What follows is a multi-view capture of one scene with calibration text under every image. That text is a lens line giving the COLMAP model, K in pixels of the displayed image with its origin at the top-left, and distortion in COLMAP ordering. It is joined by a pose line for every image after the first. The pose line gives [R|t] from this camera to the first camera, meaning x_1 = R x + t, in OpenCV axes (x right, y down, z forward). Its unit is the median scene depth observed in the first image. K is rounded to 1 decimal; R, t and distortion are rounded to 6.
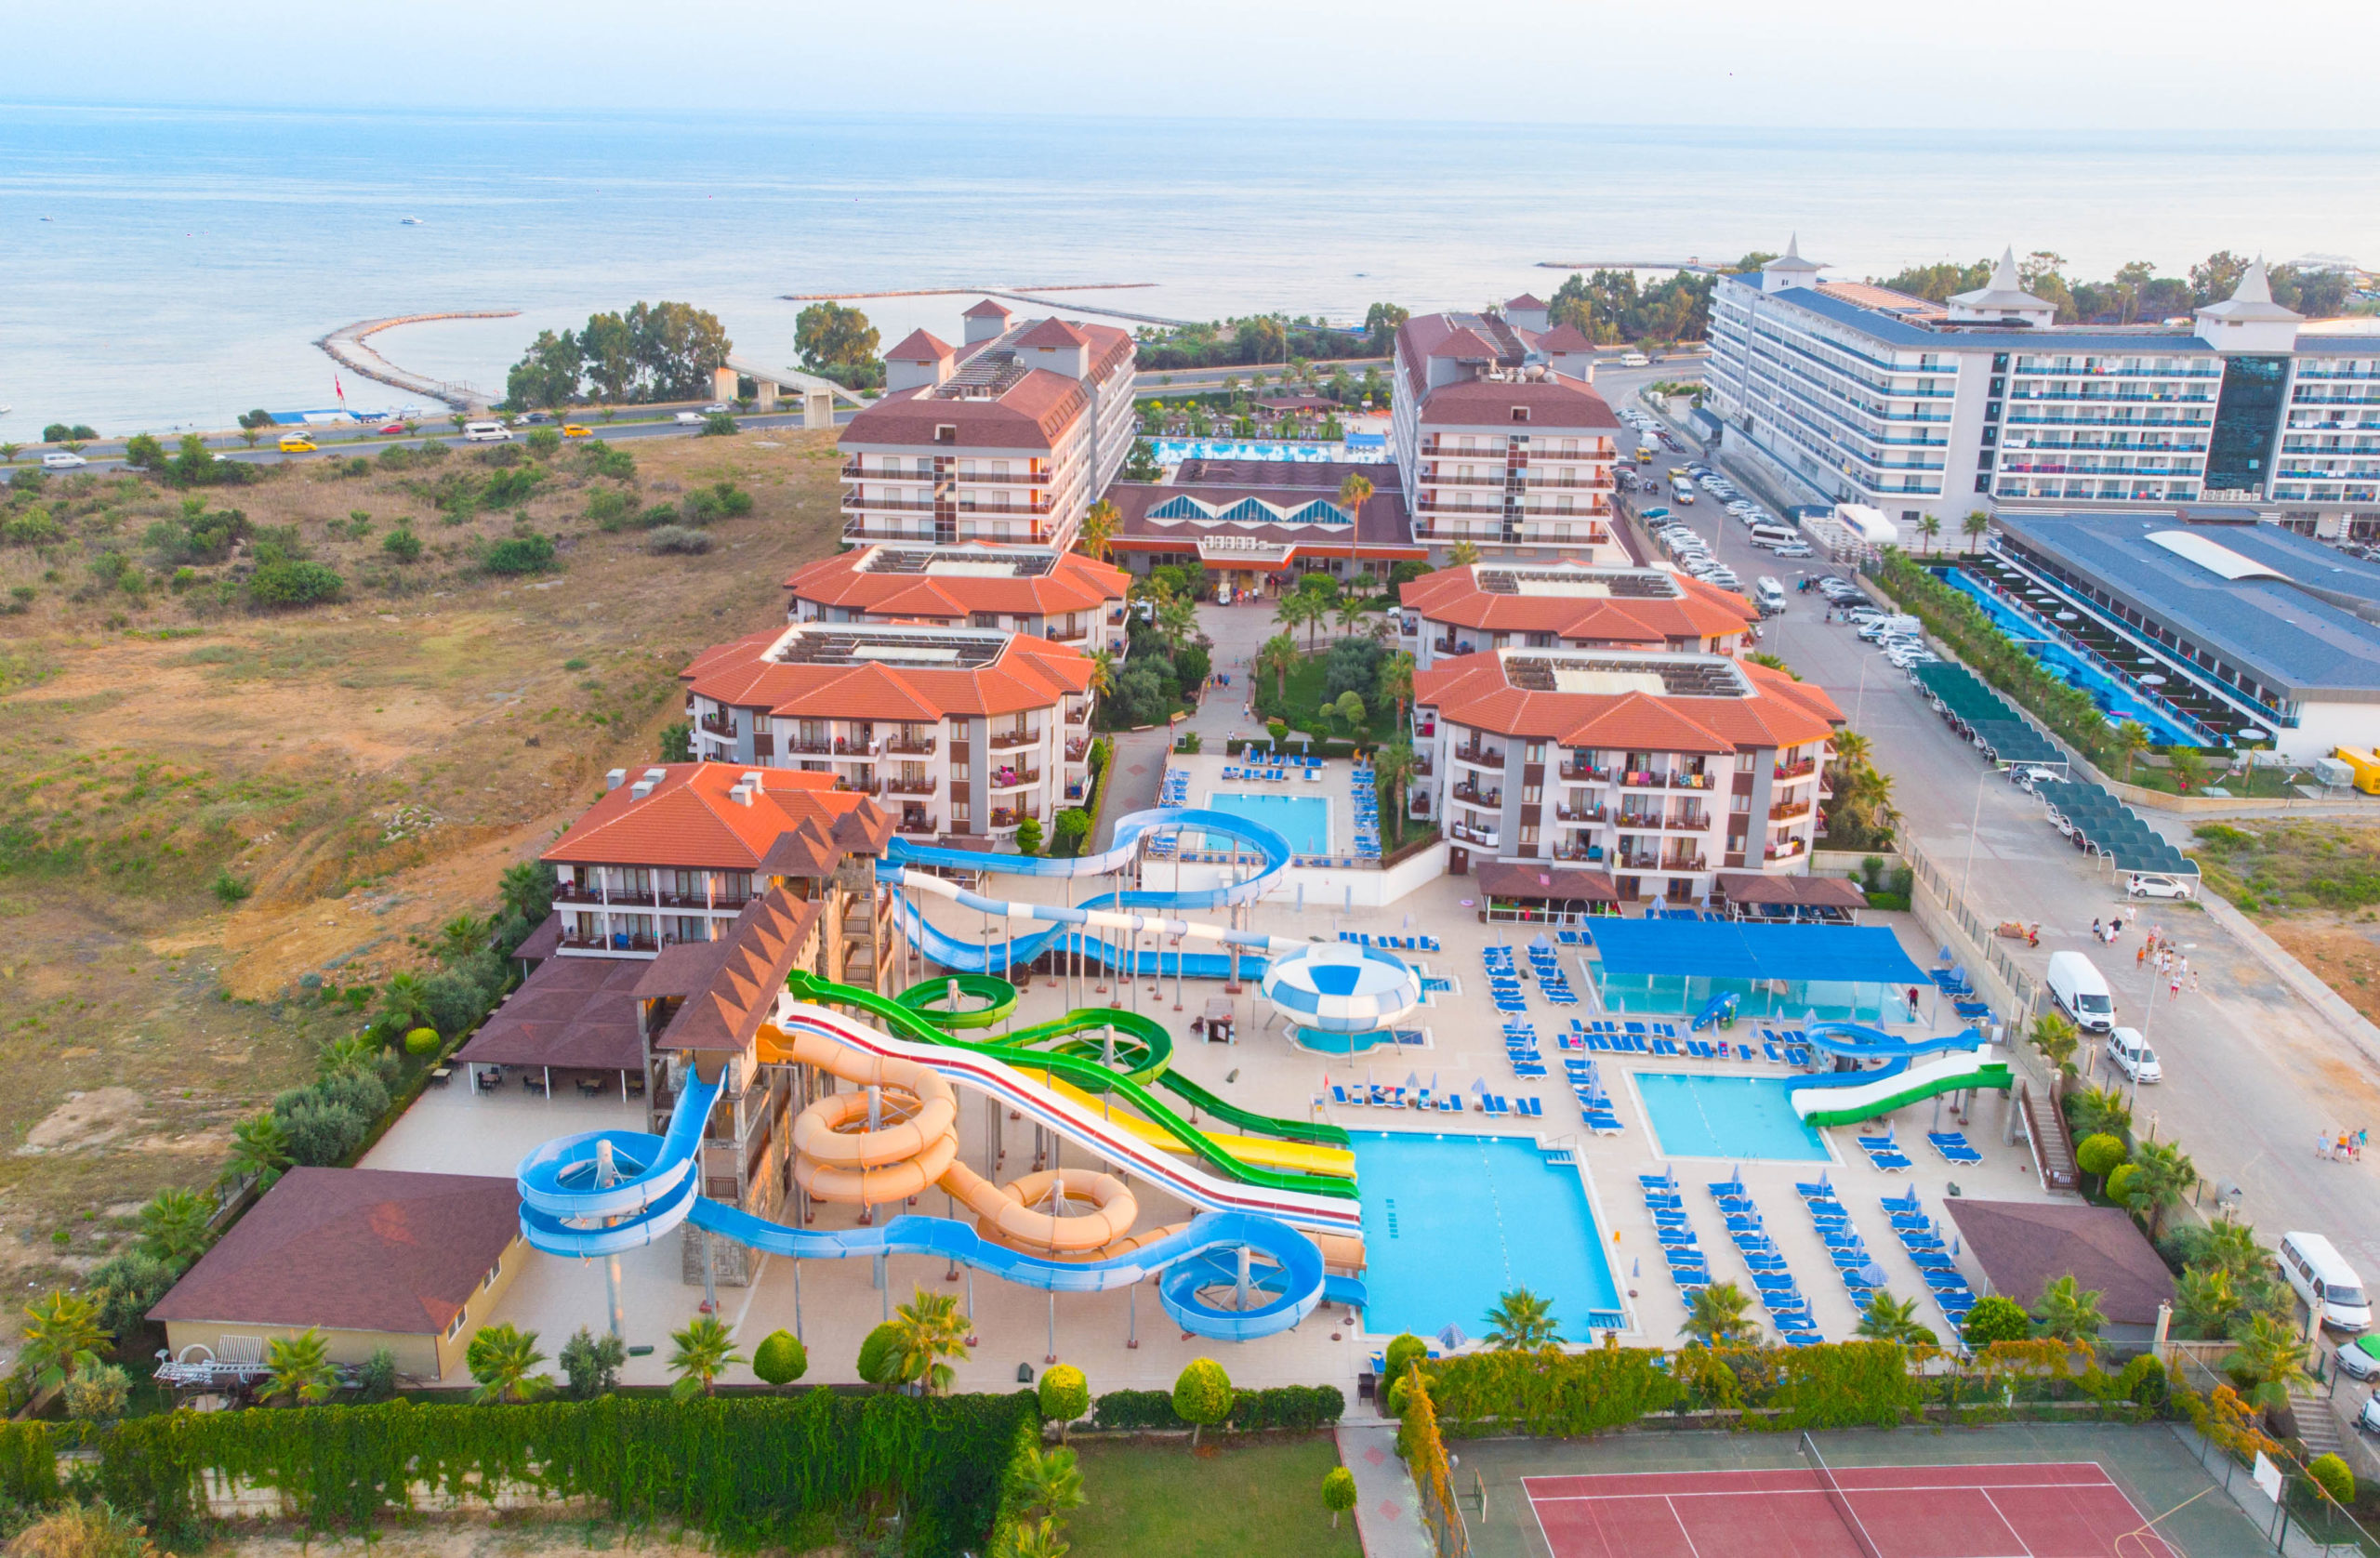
lens RADIAL K [[2071.8, 0, 1142.6], [0, 2071.8, 773.1], [0, 0, 1]] dist [0.030875, 0.004420]
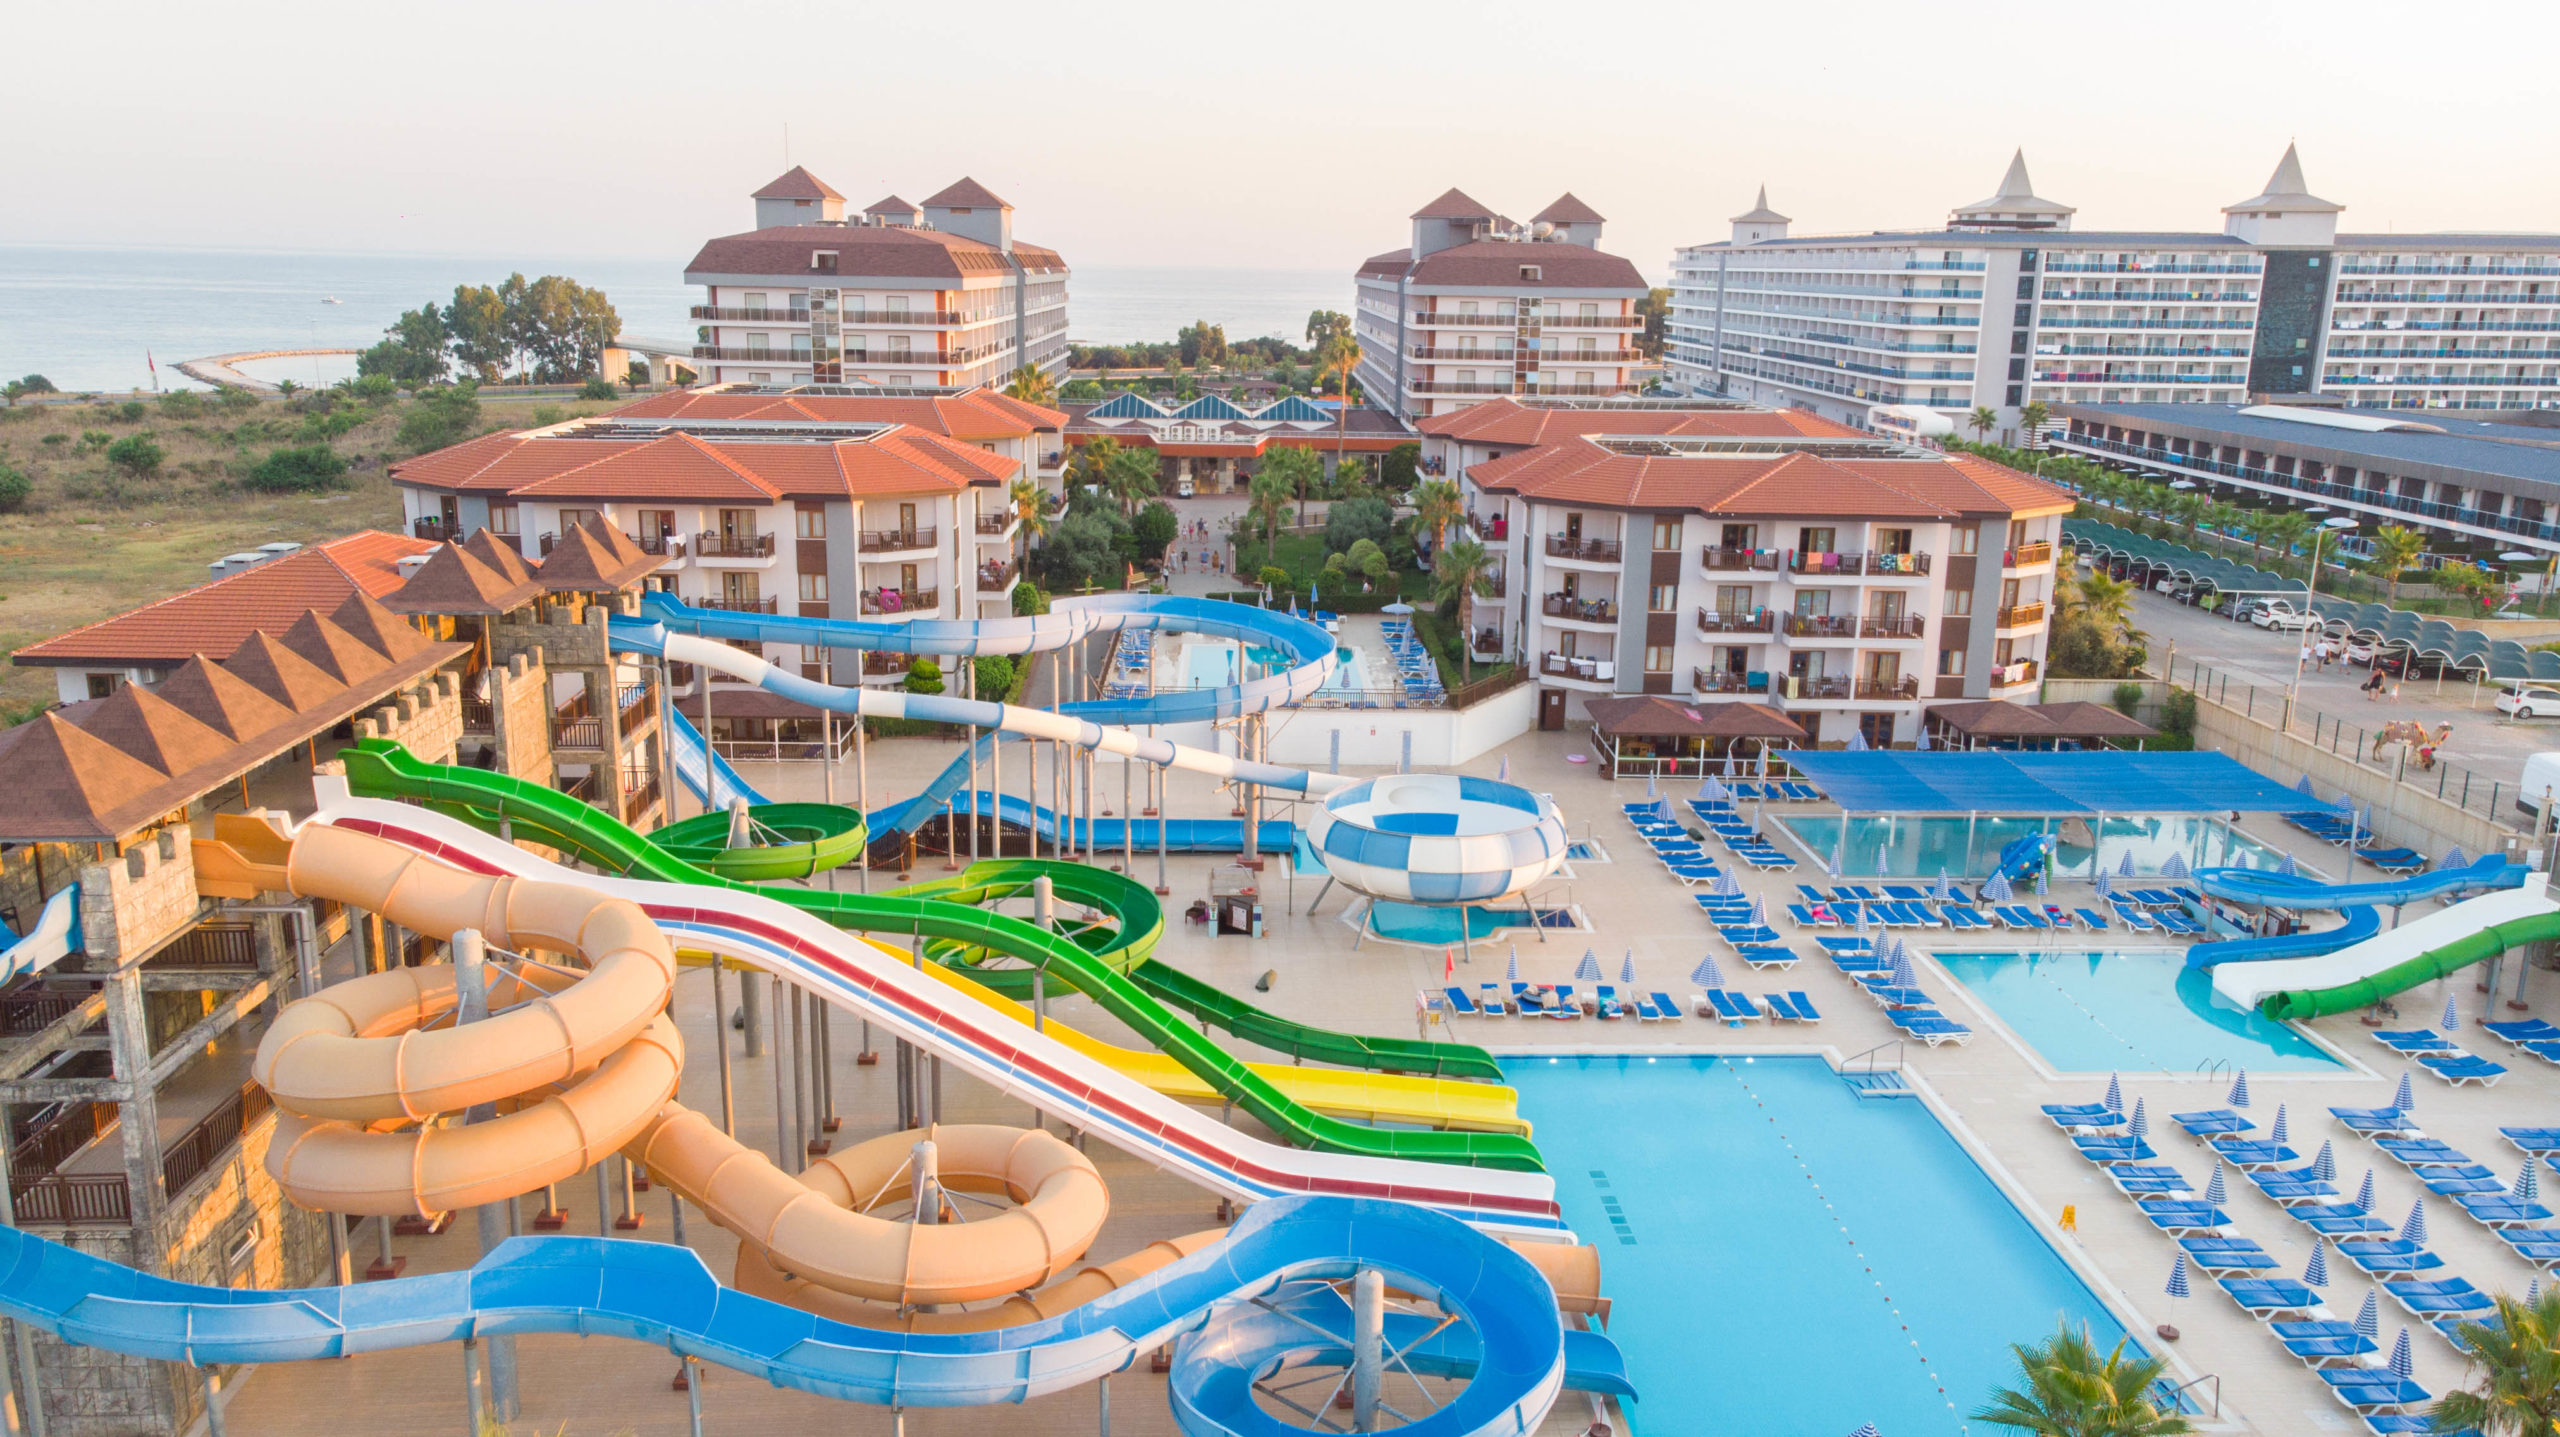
lens RADIAL K [[1899.9, 0, 1280.0], [0, 1899.9, 718.5], [0, 0, 1]] dist [0.002081, 0.069041]
pose [[0.994407, -0.024001, 0.102850, -0.003517], [0.031849, 0.996648, -0.075352, 0.089789], [-0.100697, 0.078206, 0.991839, 0.377666]]
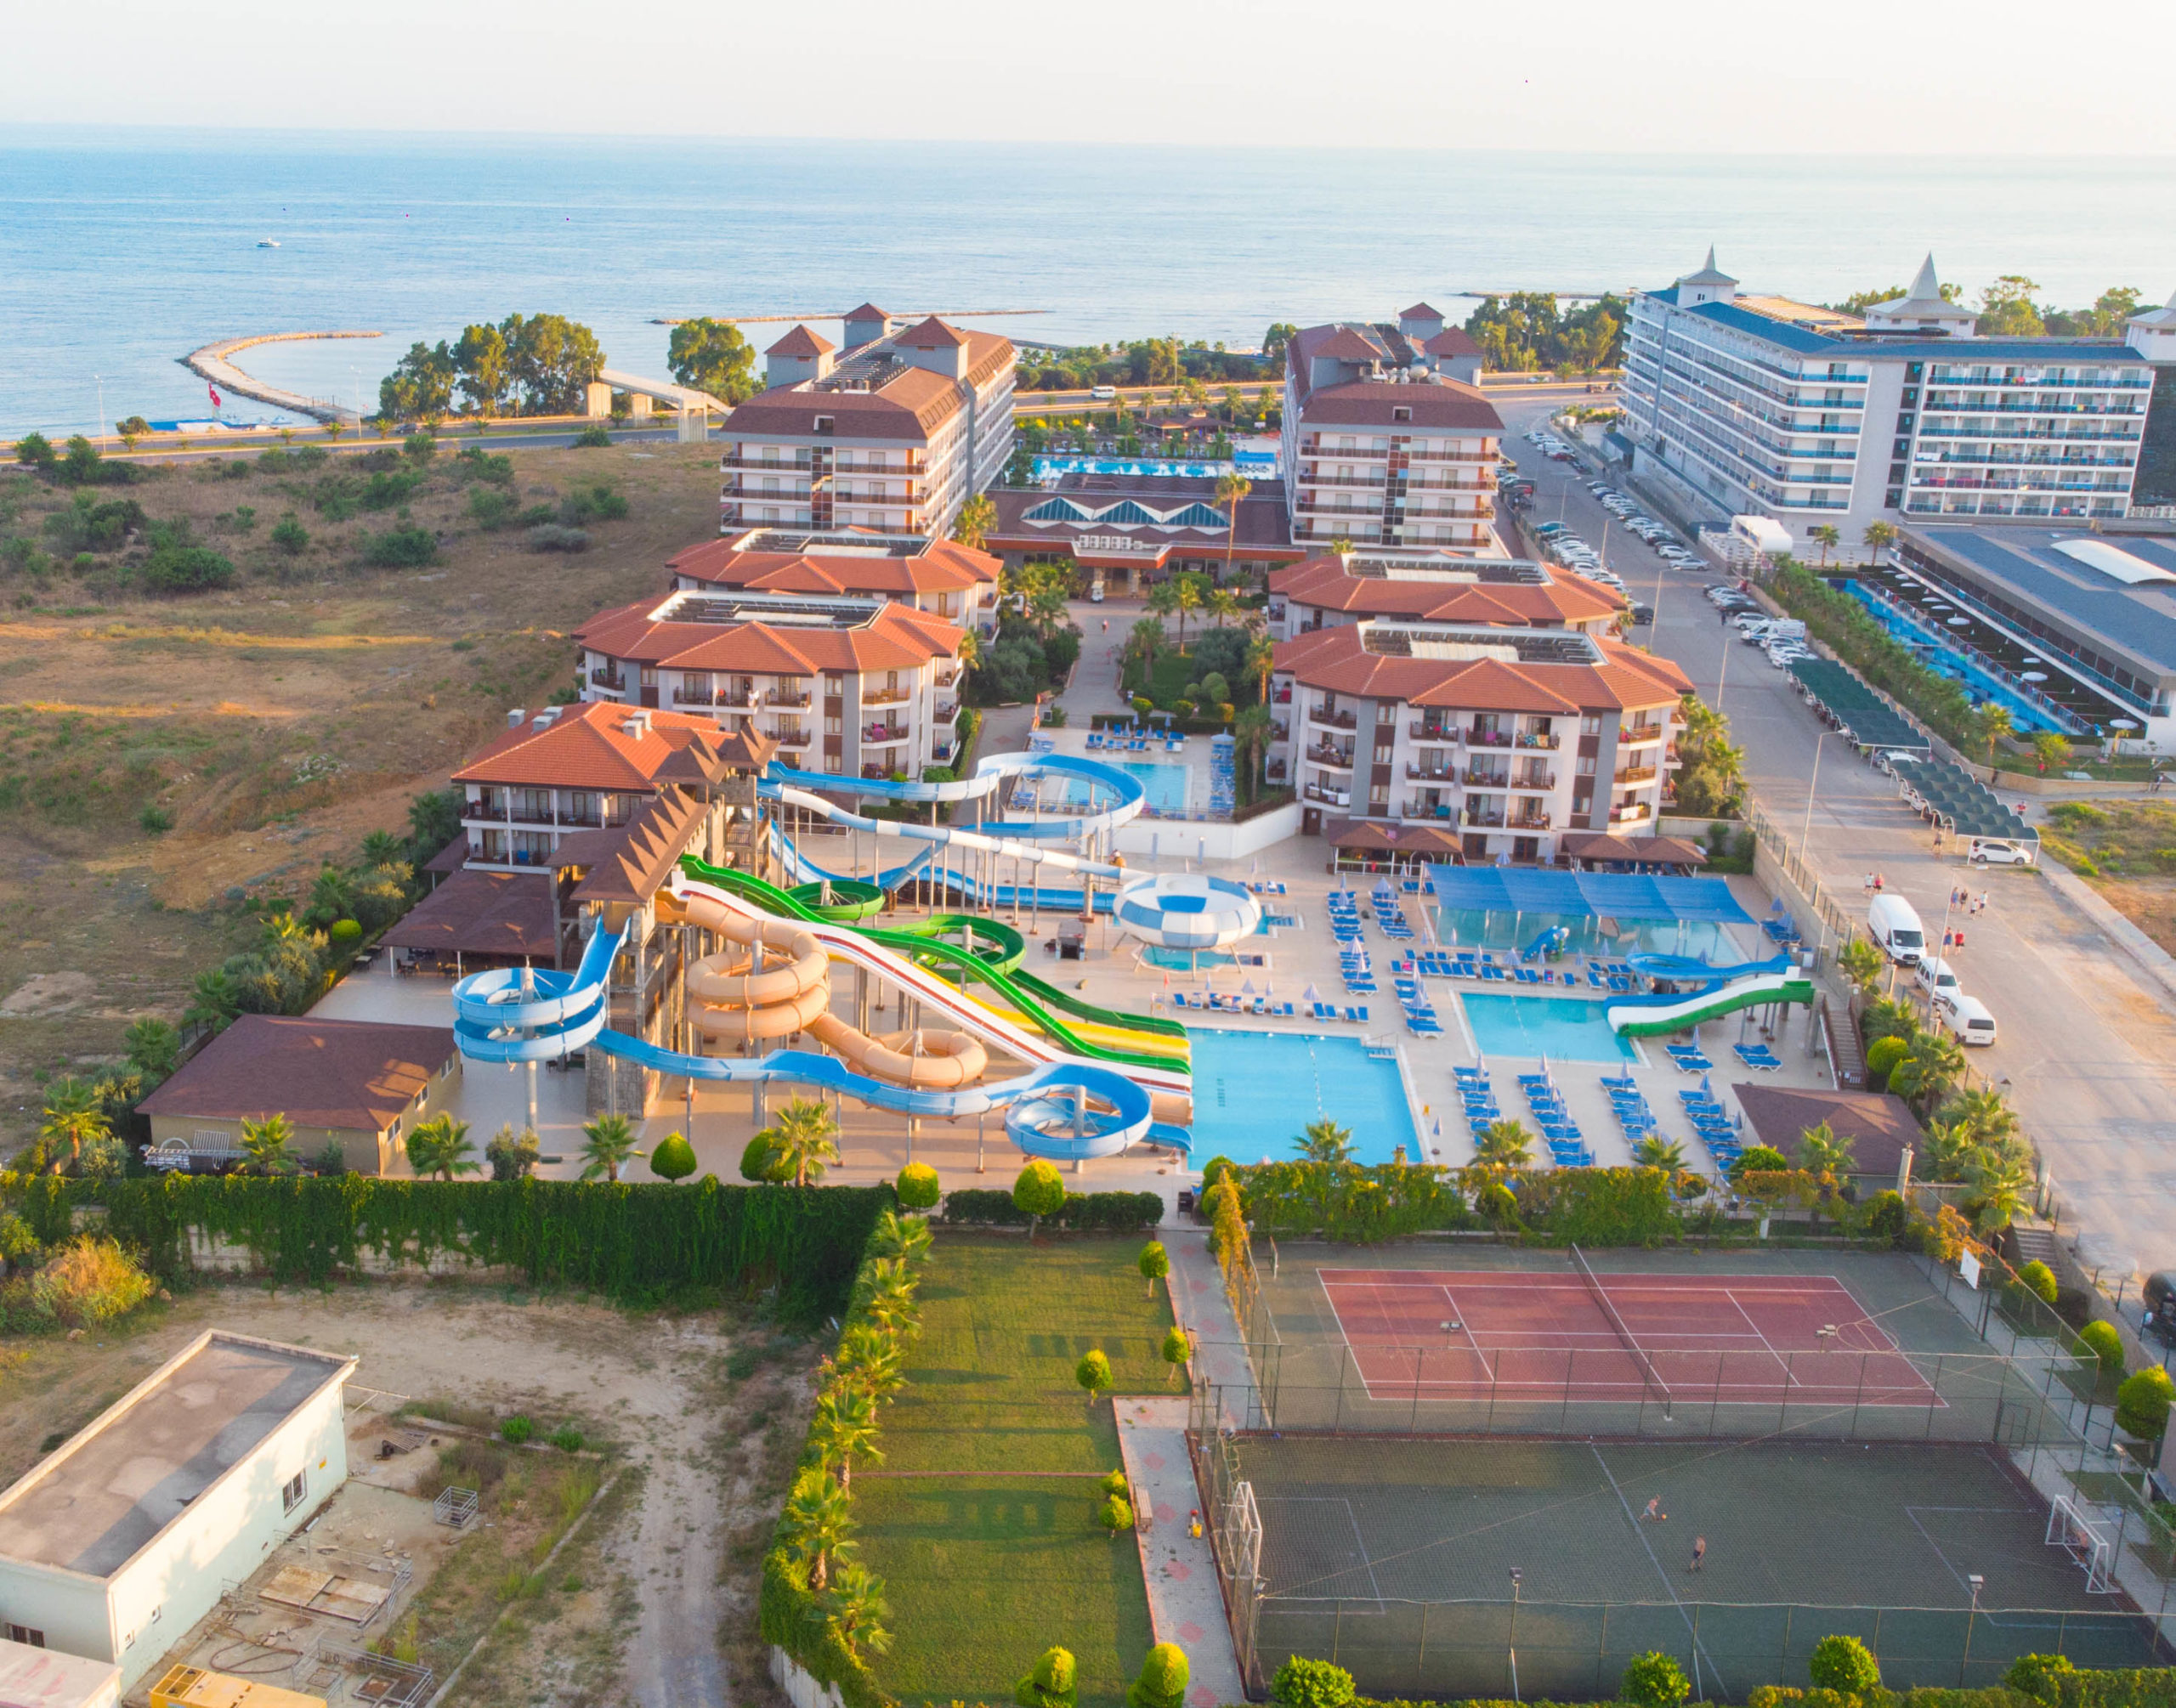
lens RADIAL K [[2273.7, 0, 881.6], [0, 2273.7, 858.4], [0, 0, 1]] dist [0.057625, -0.091994]
pose [[0.997811, 0.021308, -0.062607, 0.009808], [-0.021464, 0.999768, -0.001827, 0.067168], [0.062554, 0.003166, 0.998037, -0.148508]]
